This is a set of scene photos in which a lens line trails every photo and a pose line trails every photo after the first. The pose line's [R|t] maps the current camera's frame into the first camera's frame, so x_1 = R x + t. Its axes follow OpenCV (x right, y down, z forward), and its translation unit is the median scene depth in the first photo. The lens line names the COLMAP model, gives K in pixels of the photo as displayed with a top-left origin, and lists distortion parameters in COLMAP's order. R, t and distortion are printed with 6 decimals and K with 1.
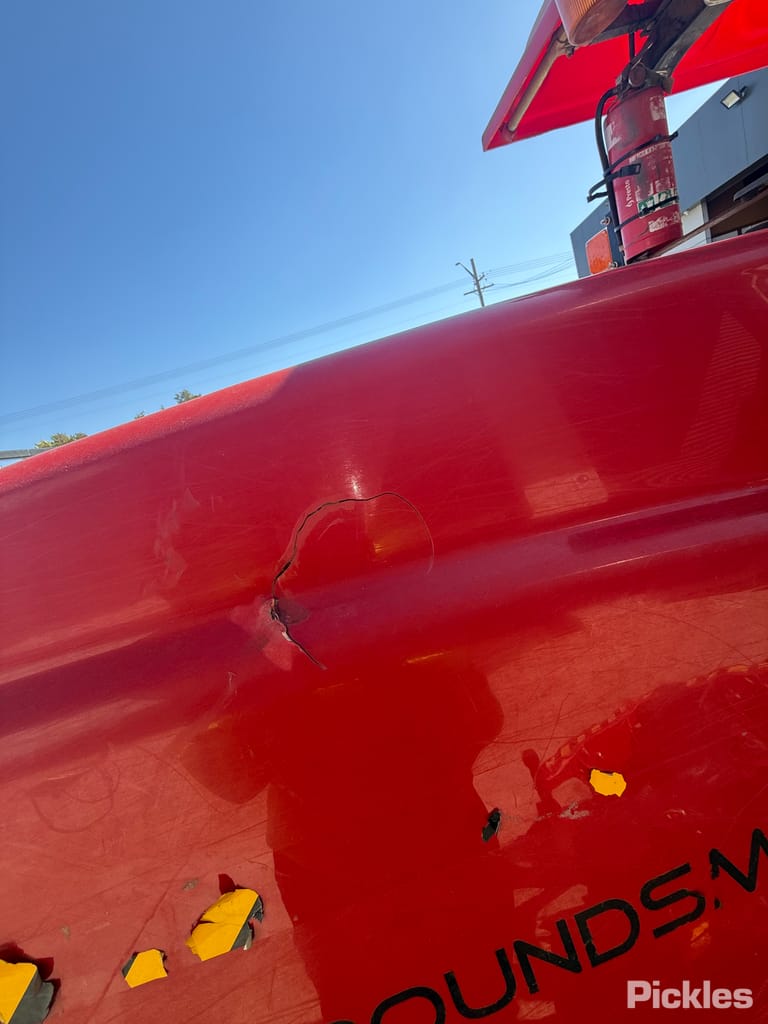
lens RADIAL K [[409.5, 0, 385.8], [0, 409.5, 510.7], [0, 0, 1]] dist [-0.002335, -0.000203]
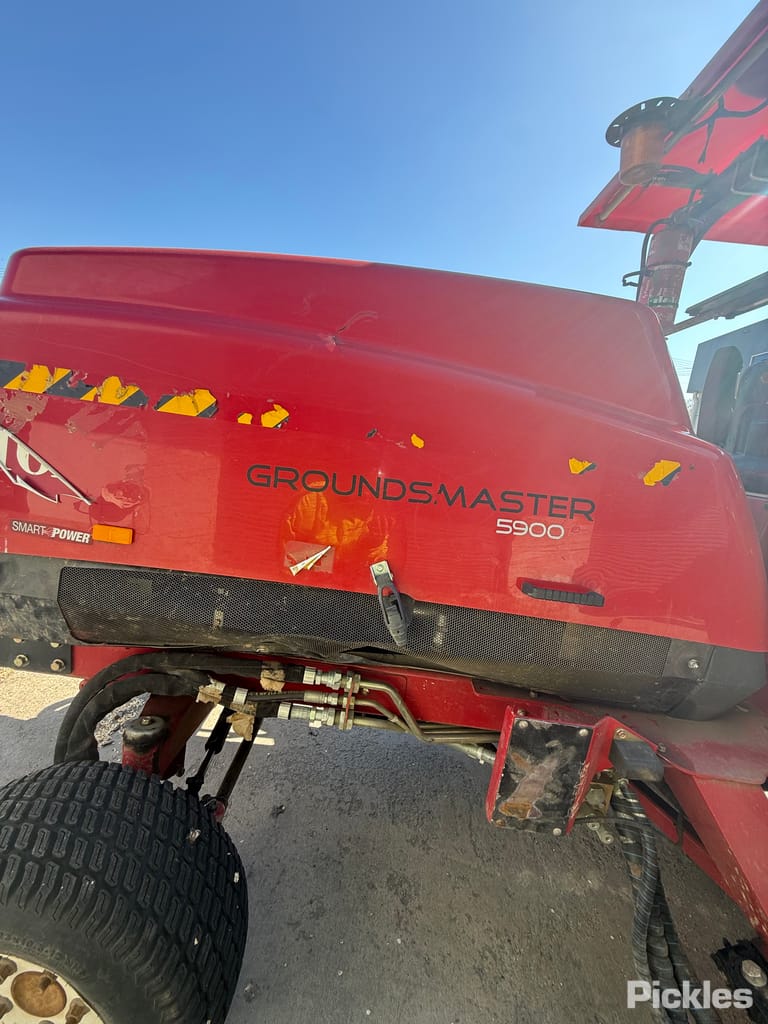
lens RADIAL K [[409.5, 0, 379.4], [0, 409.5, 511.8], [0, 0, 1]] dist [-0.002335, -0.000203]
pose [[0.897667, 0.432496, -0.084508, 0.702222], [-0.434062, 0.900883, -0.000176, 1.119805], [0.076056, 0.036839, 0.996423, -1.583764]]
